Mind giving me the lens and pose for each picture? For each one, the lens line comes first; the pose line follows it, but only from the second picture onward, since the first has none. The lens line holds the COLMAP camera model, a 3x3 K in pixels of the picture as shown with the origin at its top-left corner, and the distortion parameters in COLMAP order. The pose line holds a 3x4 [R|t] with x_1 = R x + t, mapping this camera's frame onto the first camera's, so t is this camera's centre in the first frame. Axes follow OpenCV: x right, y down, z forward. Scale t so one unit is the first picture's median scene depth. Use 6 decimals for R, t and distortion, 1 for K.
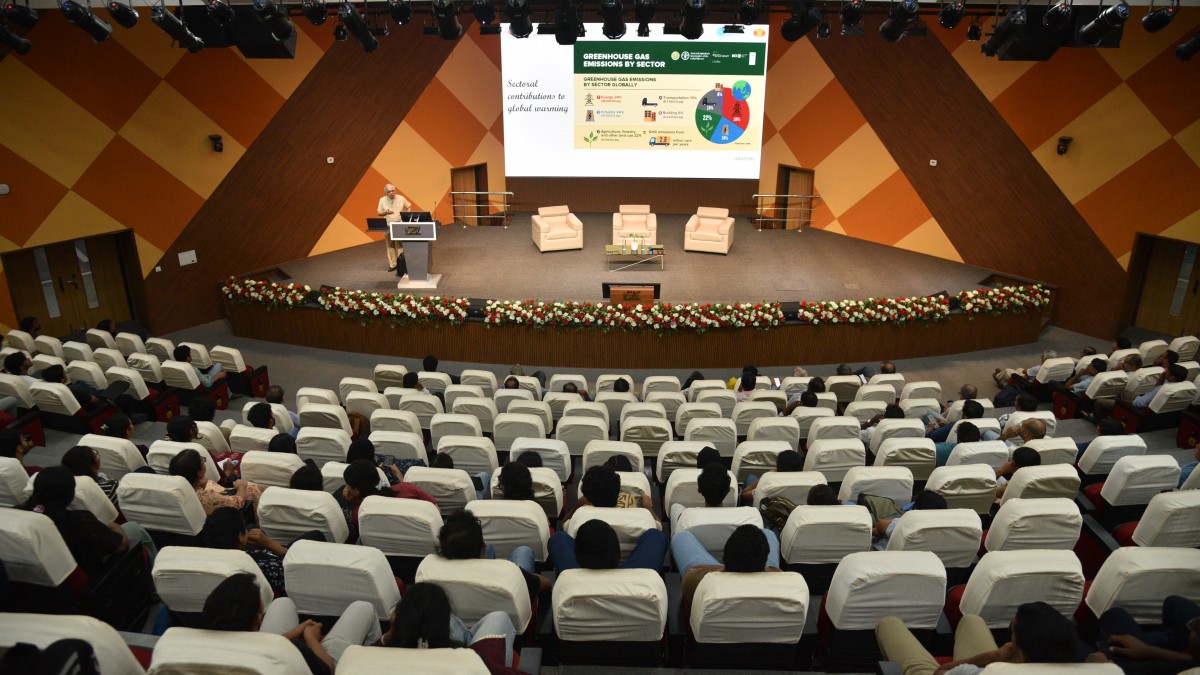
lens RADIAL K [[869.3, 0, 600.0], [0, 869.3, 337.5], [0, 0, 1]] dist [-0.073335, -0.001892]
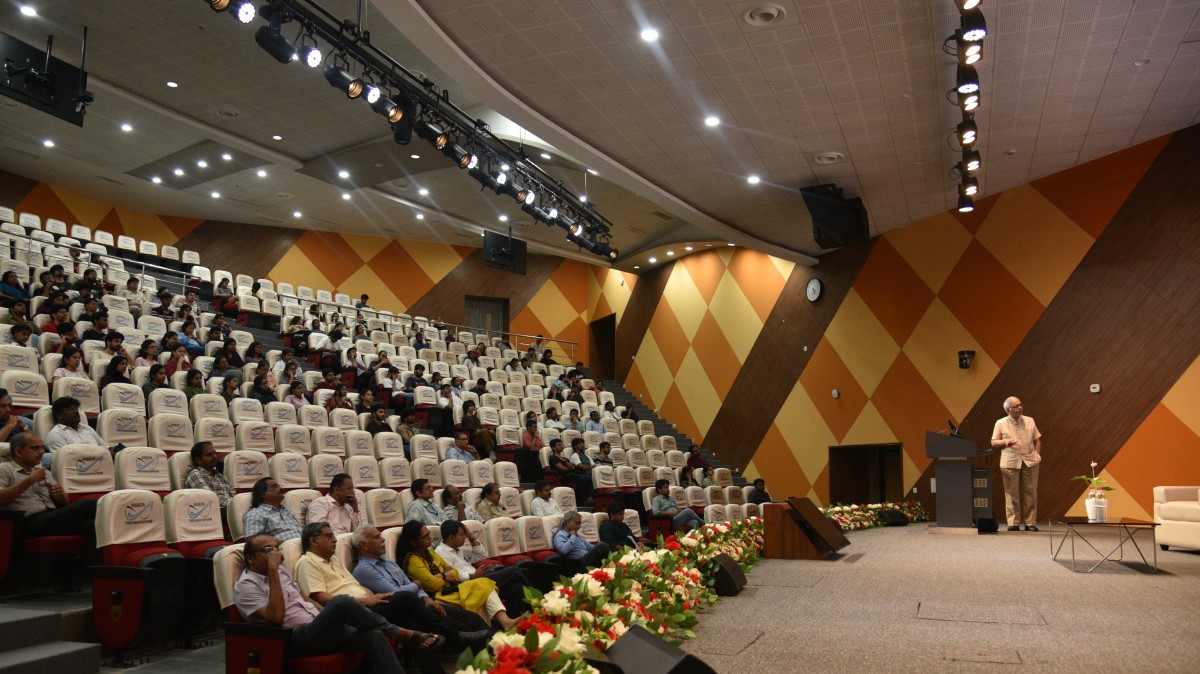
lens RADIAL K [[869.3, 0, 600.0], [0, 869.3, 337.0], [0, 0, 1]] dist [-0.073335, -0.001892]
pose [[-0.383709, -0.157297, -0.909959, 0.507618], [-0.378623, 0.925551, -0.000336, -0.104930], [0.842266, 0.344402, -0.414698, 1.038114]]
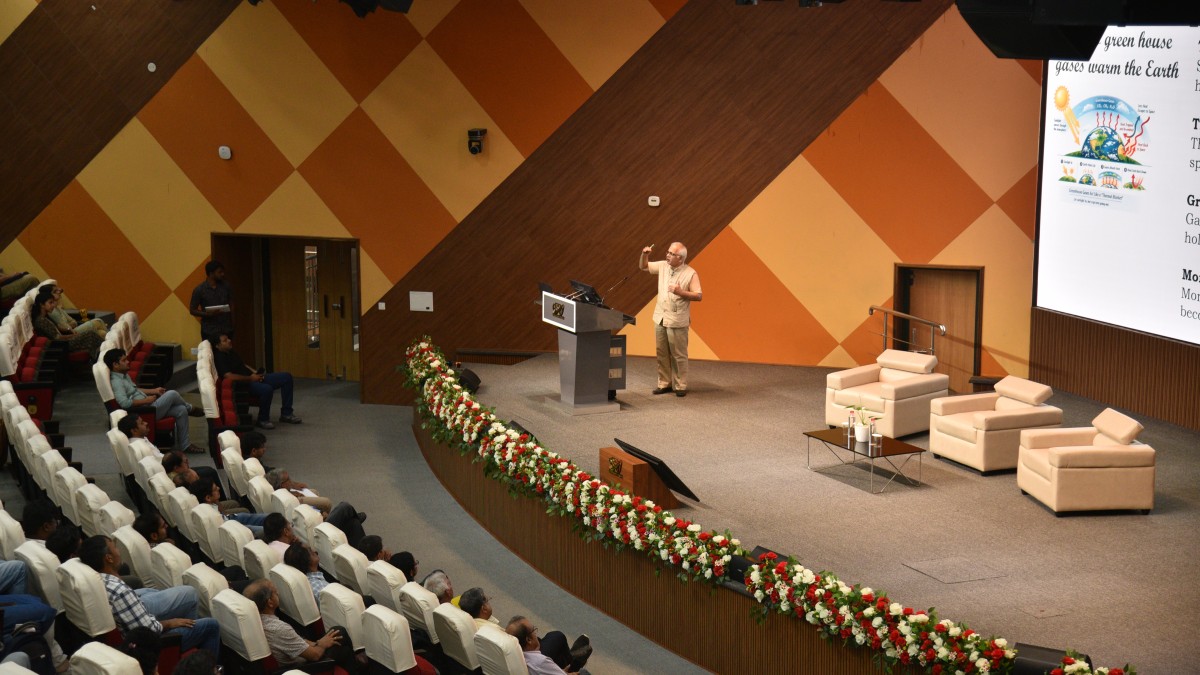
lens RADIAL K [[2359.9, 0, 600.0], [0, 2359.9, 337.5], [0, 0, 1]] dist [0.368748, 0.027345]
pose [[0.391536, 0.139197, -0.909573, 1.285552], [-0.351269, 0.936241, -0.007929, -0.103034], [0.850476, 0.322609, 0.415468, 0.363218]]
